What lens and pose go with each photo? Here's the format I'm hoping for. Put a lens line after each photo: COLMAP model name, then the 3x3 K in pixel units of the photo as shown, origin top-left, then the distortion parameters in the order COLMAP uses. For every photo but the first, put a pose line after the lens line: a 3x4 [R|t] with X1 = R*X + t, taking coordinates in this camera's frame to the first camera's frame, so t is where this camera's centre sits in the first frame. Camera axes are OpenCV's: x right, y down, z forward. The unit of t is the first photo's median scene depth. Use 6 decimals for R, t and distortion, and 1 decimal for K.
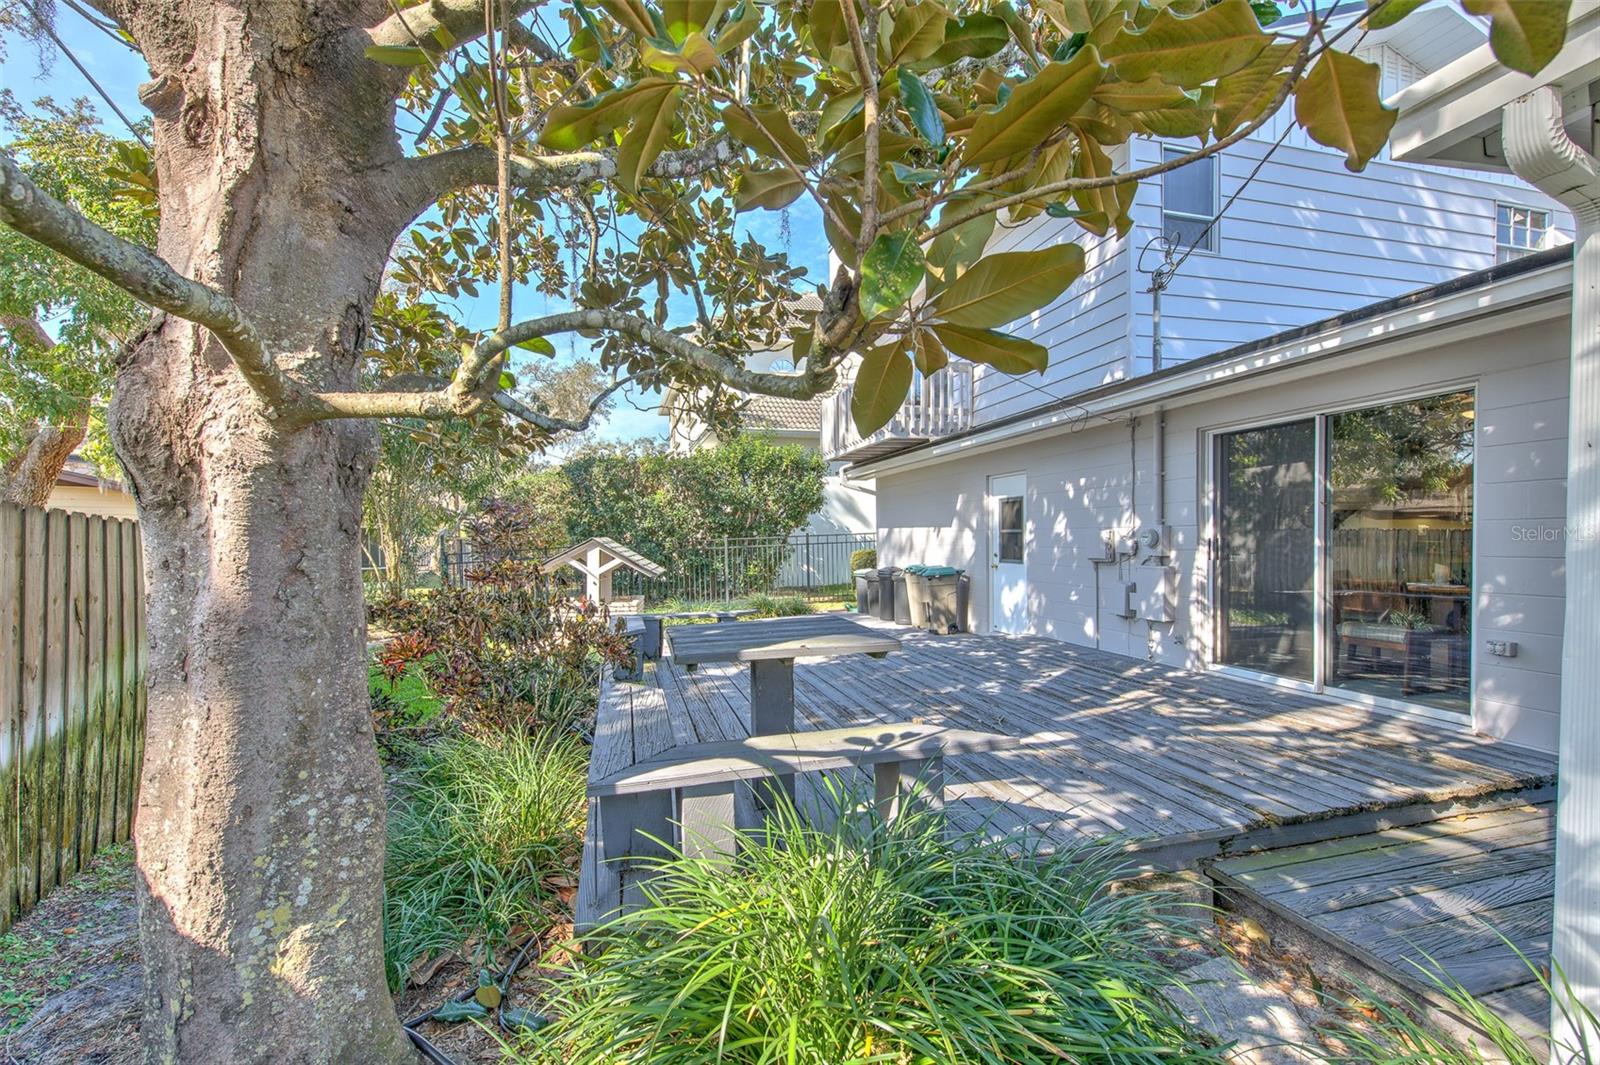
lens RADIAL K [[649.4, 0, 804.6], [0, 649.4, 522.4], [0, 0, 1]] dist [0.000910, -0.000041]
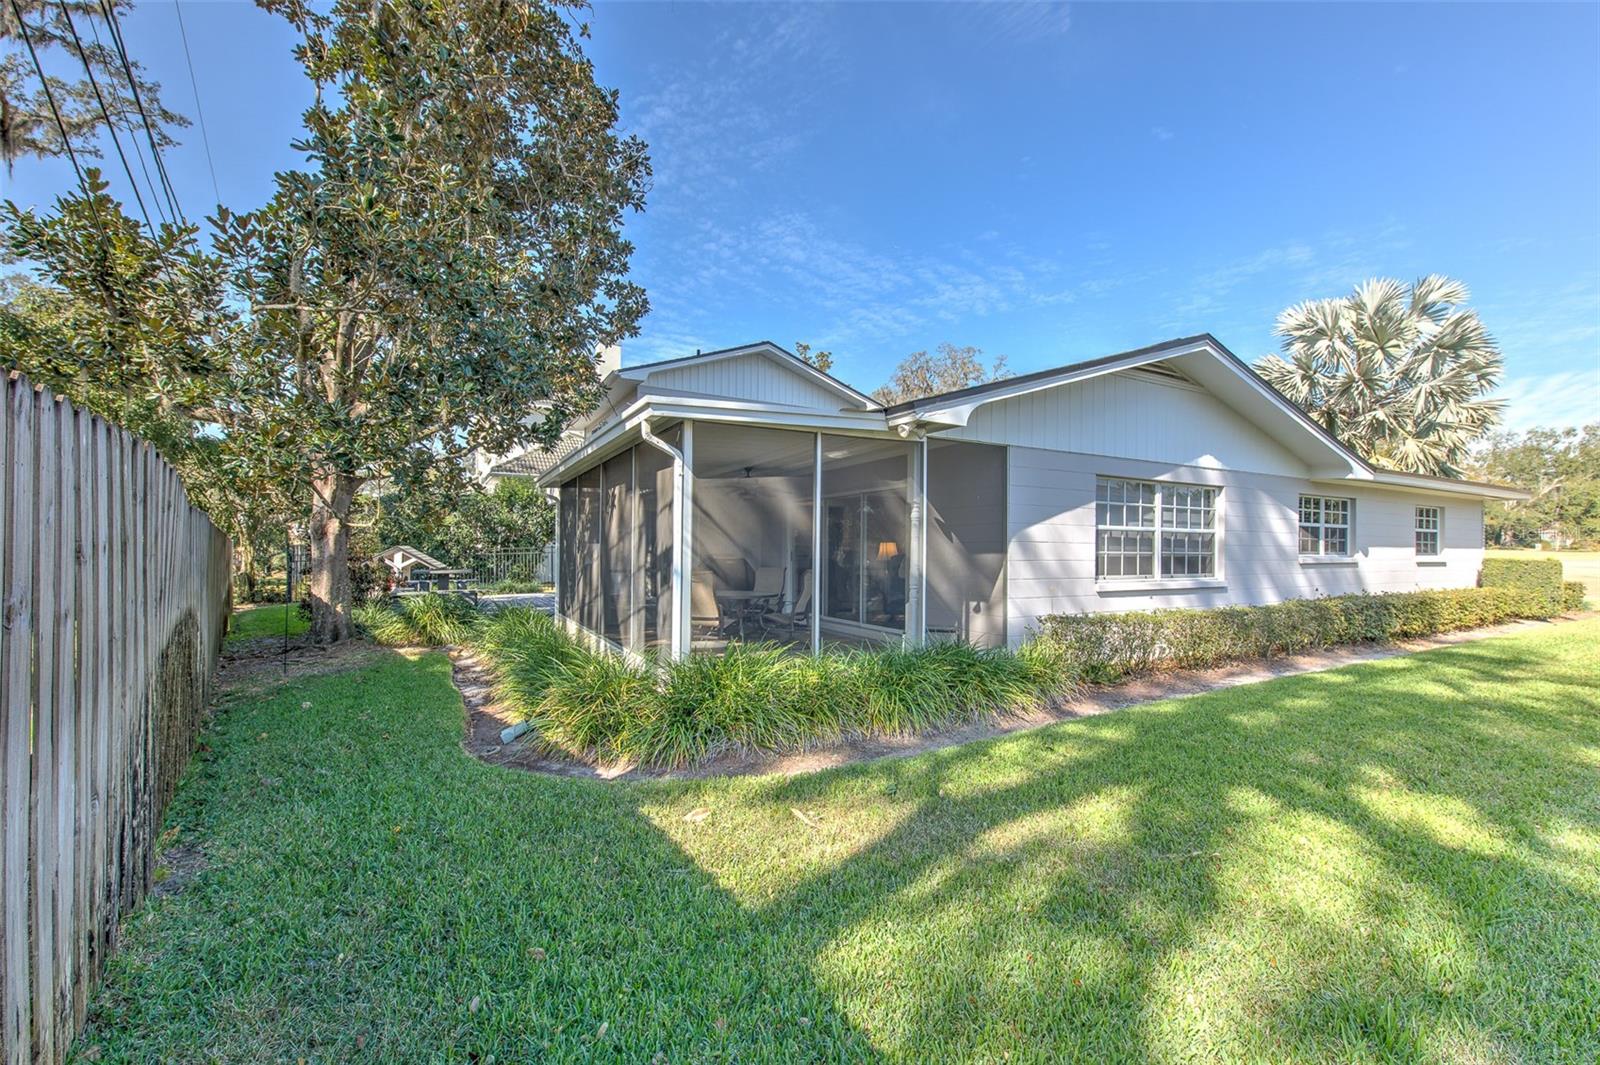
lens RADIAL K [[649.4, 0, 804.6], [0, 649.4, 522.4], [0, 0, 1]] dist [0.000910, -0.000041]
pose [[0.972095, 0.029794, 0.232688, 0.246378], [-0.024470, 0.999369, -0.025734, -0.016220], [-0.233308, 0.019322, 0.972211, -0.716202]]
